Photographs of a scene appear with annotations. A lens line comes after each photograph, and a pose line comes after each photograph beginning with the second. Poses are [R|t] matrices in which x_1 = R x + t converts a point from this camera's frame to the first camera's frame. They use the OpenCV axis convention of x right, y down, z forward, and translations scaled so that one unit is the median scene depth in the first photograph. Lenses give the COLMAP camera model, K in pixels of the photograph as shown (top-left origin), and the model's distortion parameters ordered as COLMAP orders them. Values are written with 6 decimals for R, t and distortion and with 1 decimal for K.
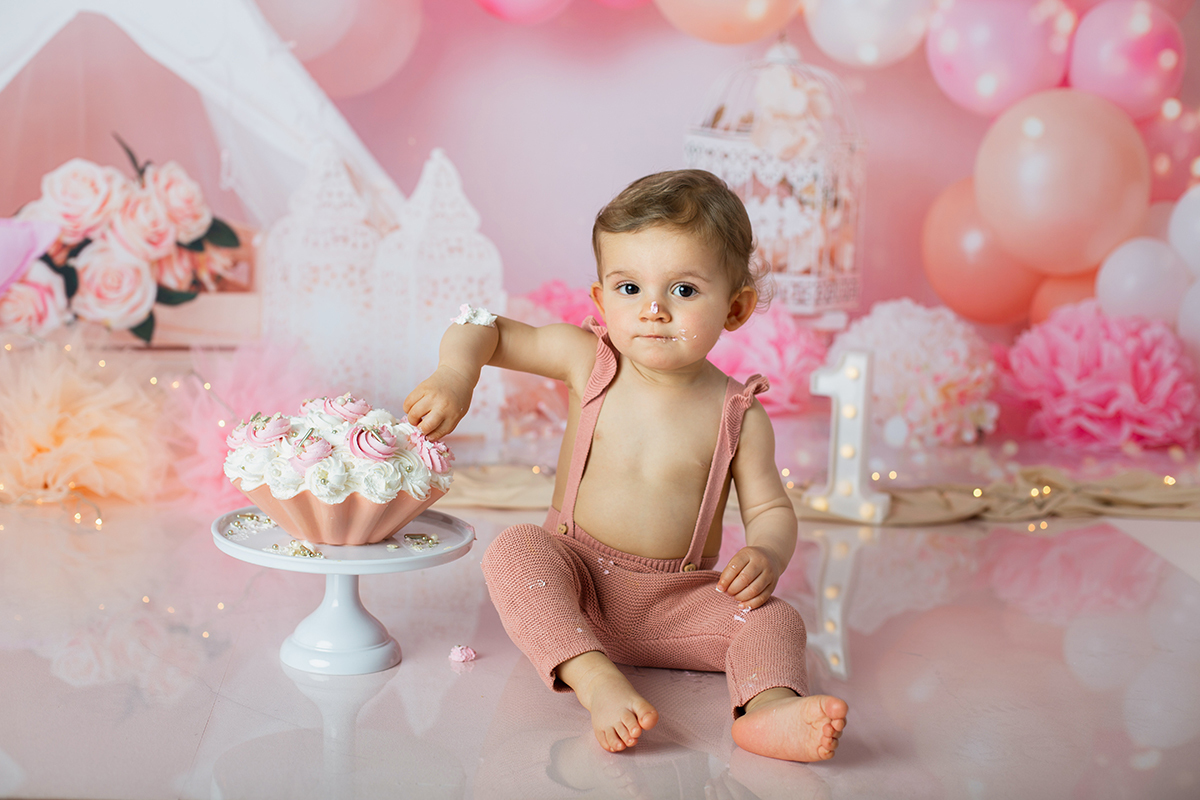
lens RADIAL K [[1773.2, 0, 600.0], [0, 1773.2, 400.0], [0, 0, 1]] dist [-0.151535, 0.088476]
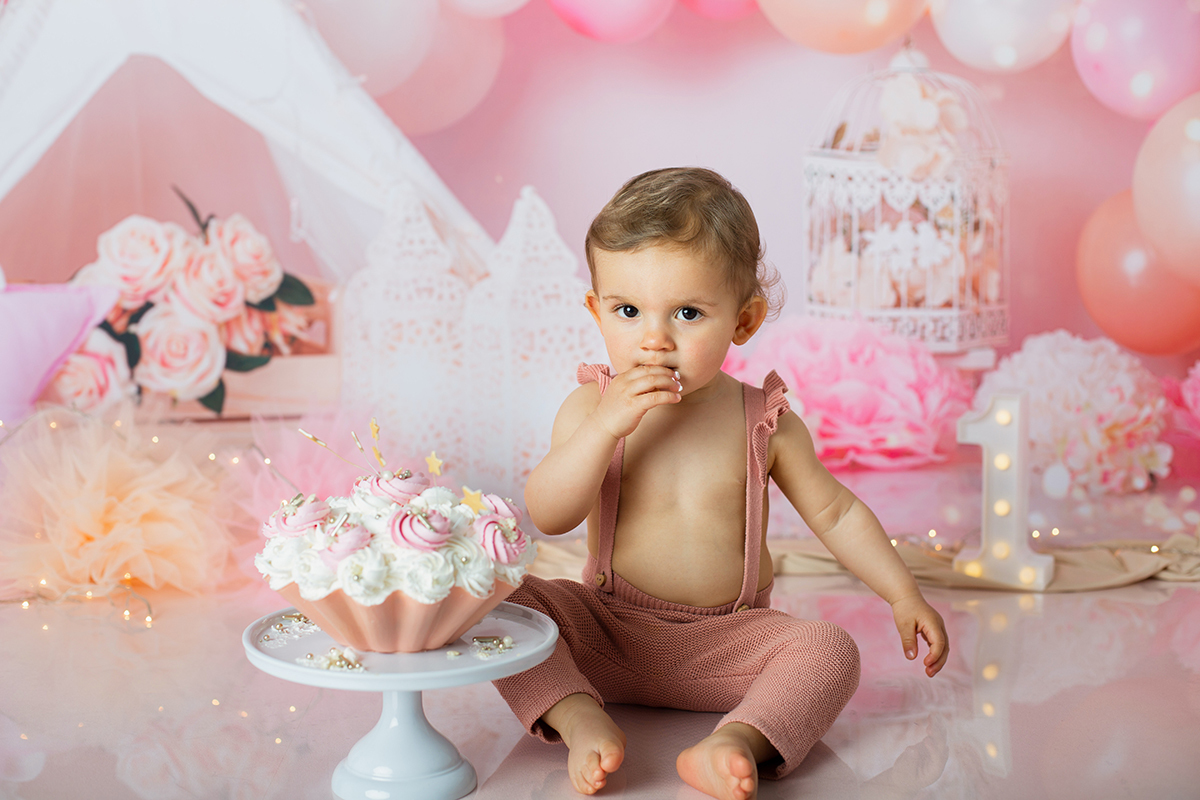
lens RADIAL K [[1773.2, 0, 600.0], [0, 1773.2, 400.0], [0, 0, 1]] dist [-0.151535, 0.088476]
pose [[0.995719, -0.040064, -0.083294, 0.015444], [0.037579, 0.998807, -0.031193, -0.003836], [0.084444, 0.027929, 0.996037, 0.108073]]
